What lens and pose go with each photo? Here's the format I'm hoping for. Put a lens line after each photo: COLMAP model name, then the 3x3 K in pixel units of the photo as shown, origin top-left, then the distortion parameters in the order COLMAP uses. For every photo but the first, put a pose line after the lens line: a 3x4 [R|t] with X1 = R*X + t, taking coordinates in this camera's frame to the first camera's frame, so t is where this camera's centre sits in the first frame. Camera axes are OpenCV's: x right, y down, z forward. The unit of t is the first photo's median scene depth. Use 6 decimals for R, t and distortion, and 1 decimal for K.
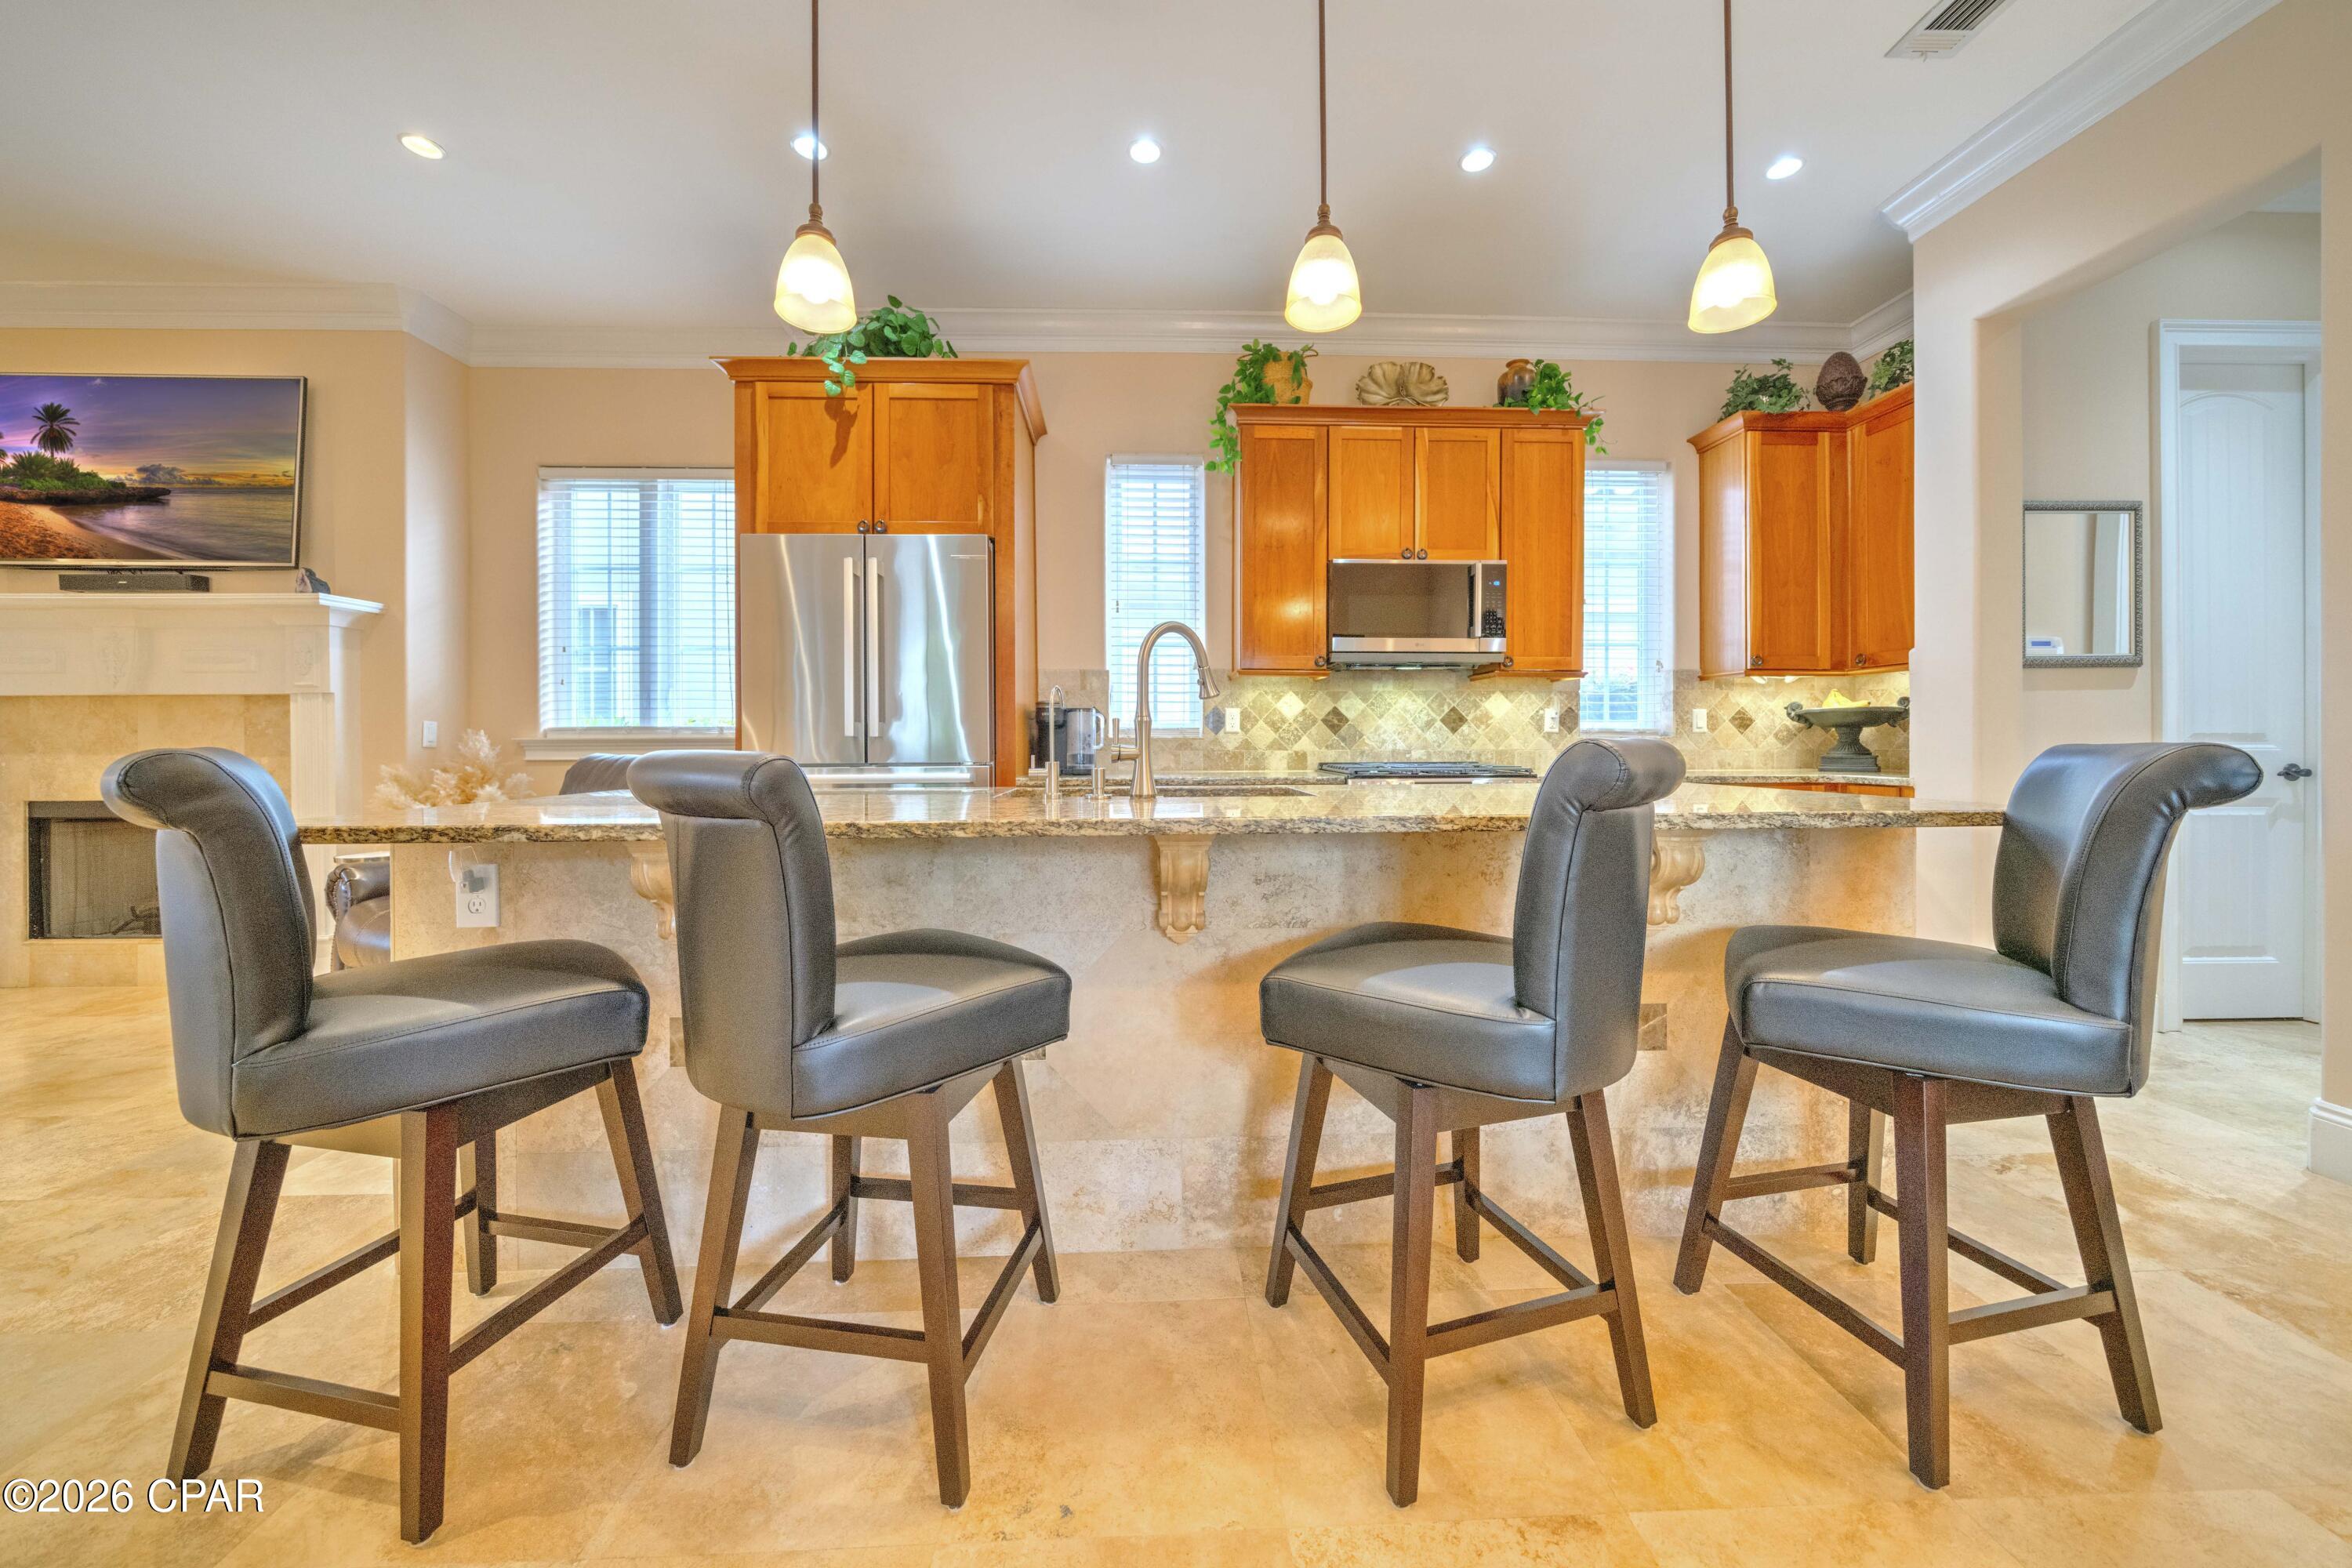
lens RADIAL K [[837.2, 0, 1122.1], [0, 837.2, 743.8], [0, 0, 1]] dist [-0.000541, -0.000421]
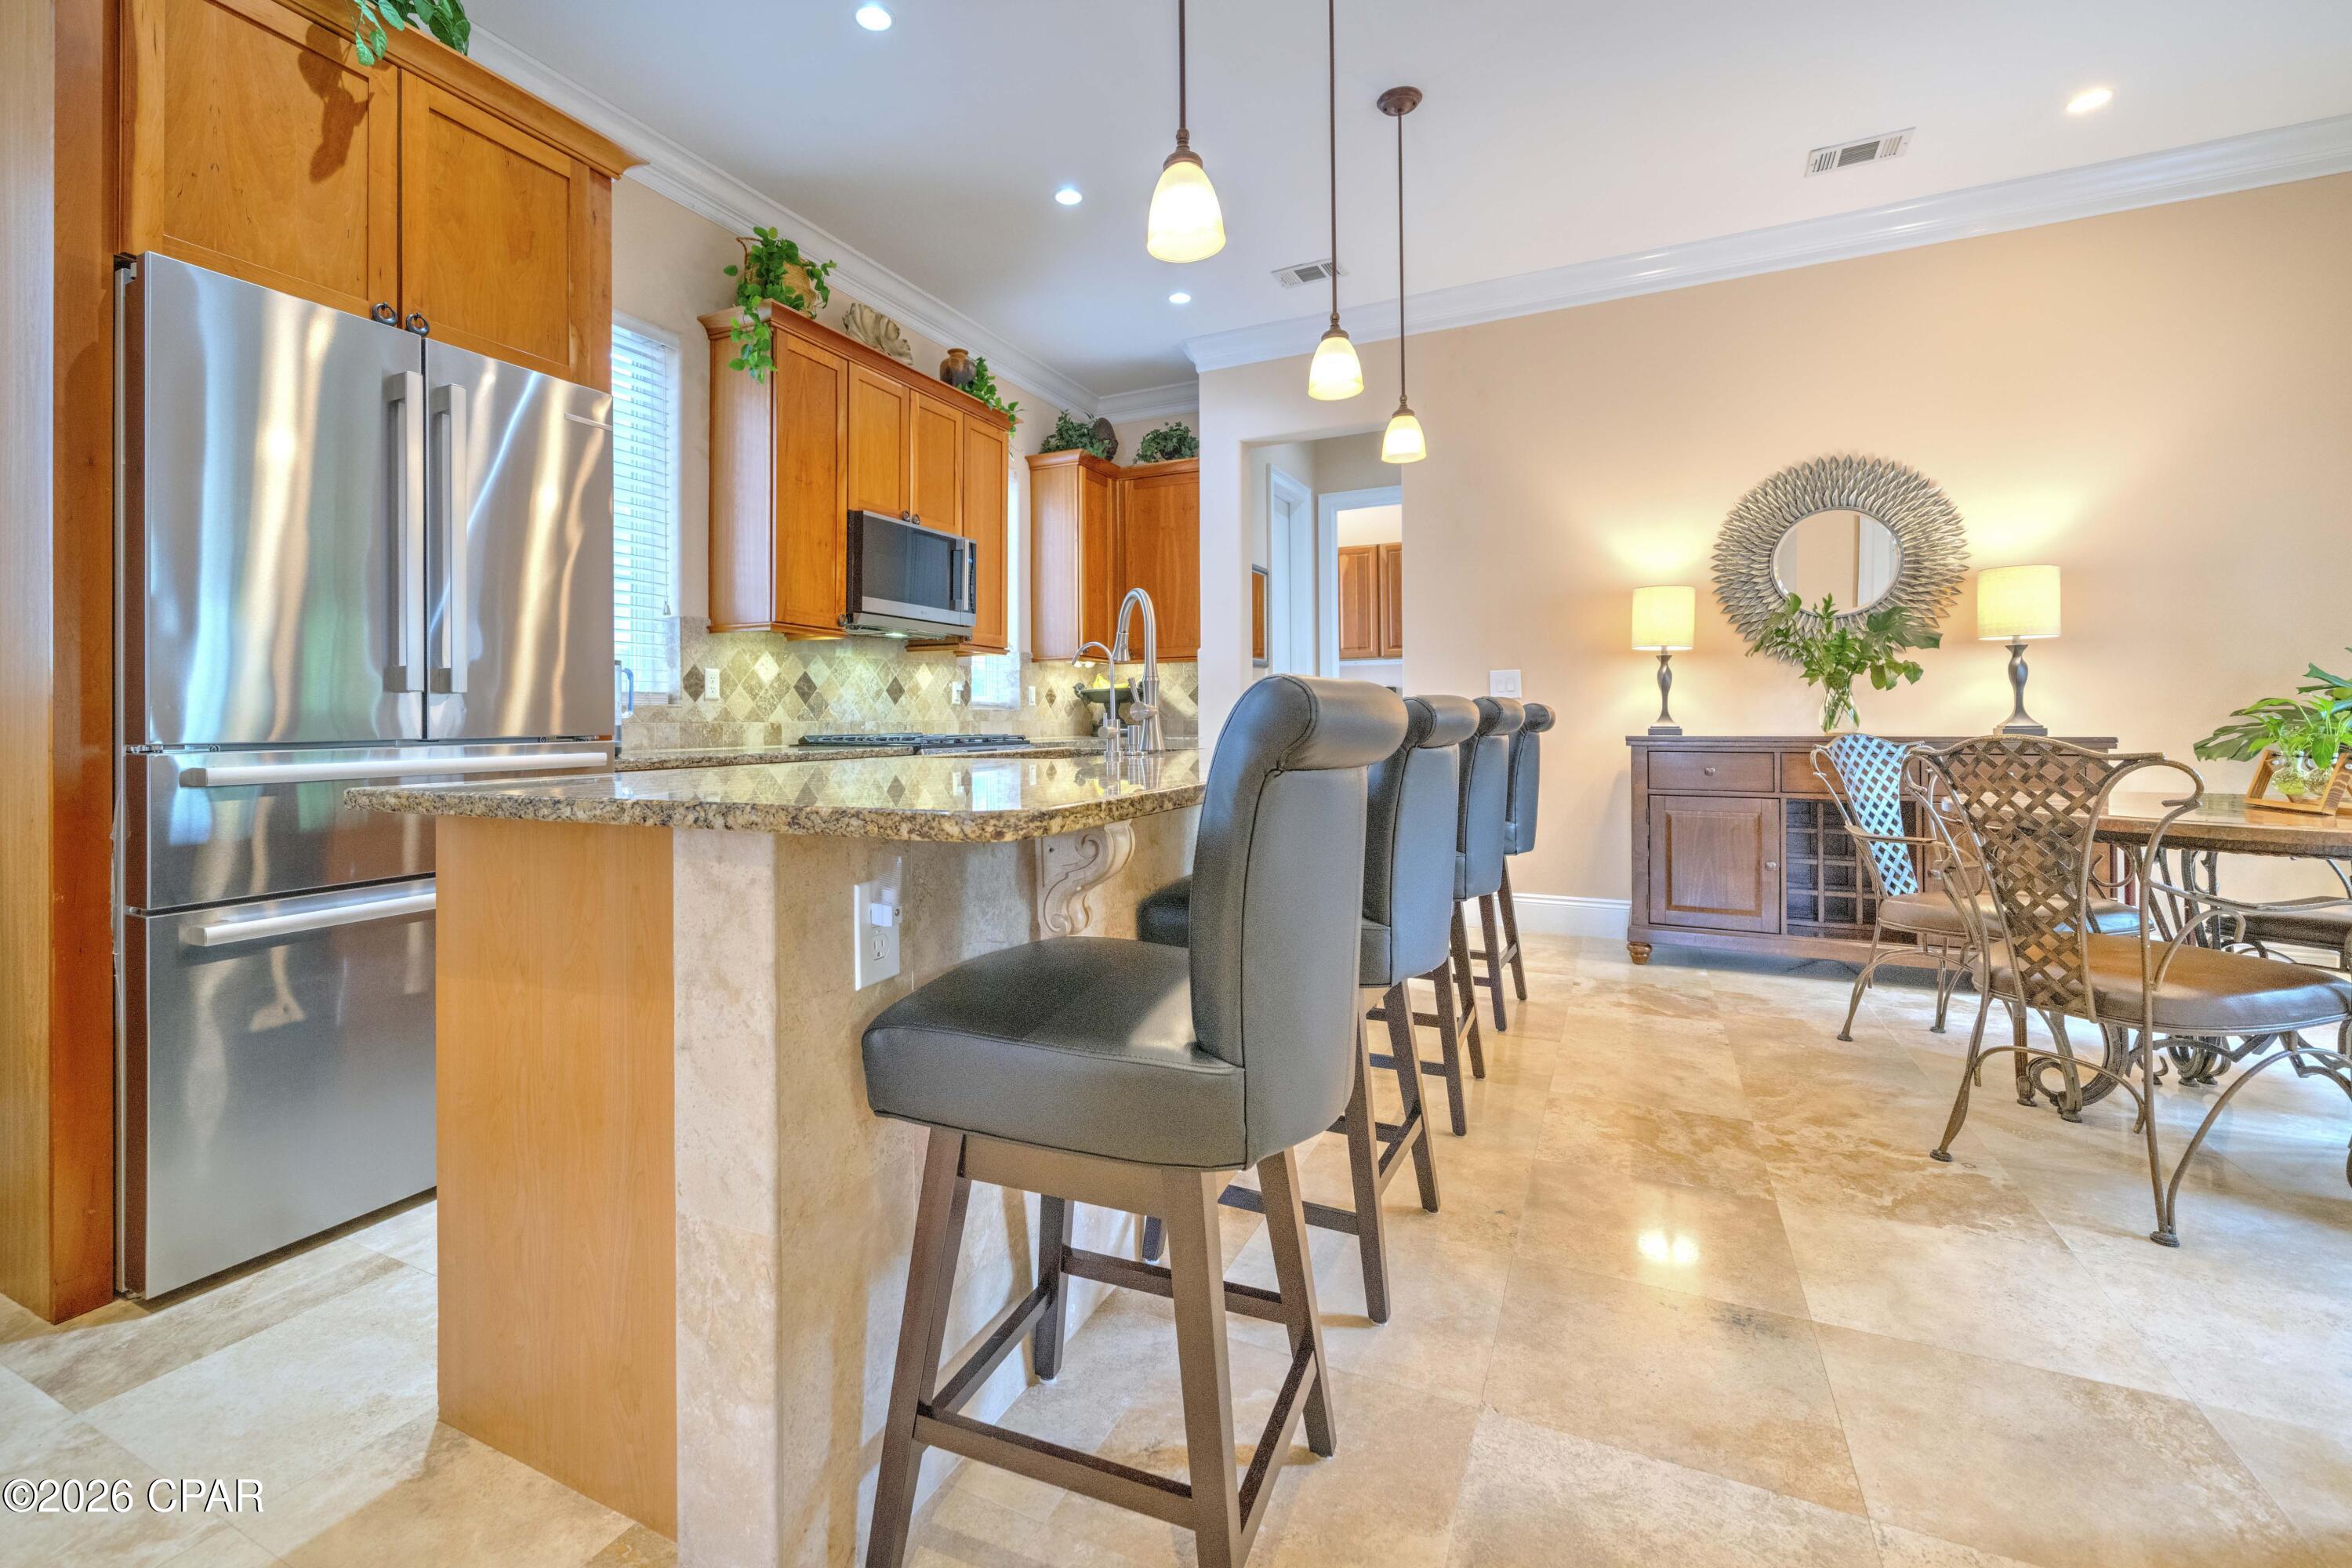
lens RADIAL K [[1027.9, 0, 1103.8], [0, 1027.9, 708.5], [0, 0, 1]] dist [-0.001401, -0.000180]
pose [[0.490401, 0.009158, 0.871449, -0.530086], [0.004232, 0.999908, -0.012889, 0.009070], [-0.871487, 0.010009, 0.490317, 0.202665]]
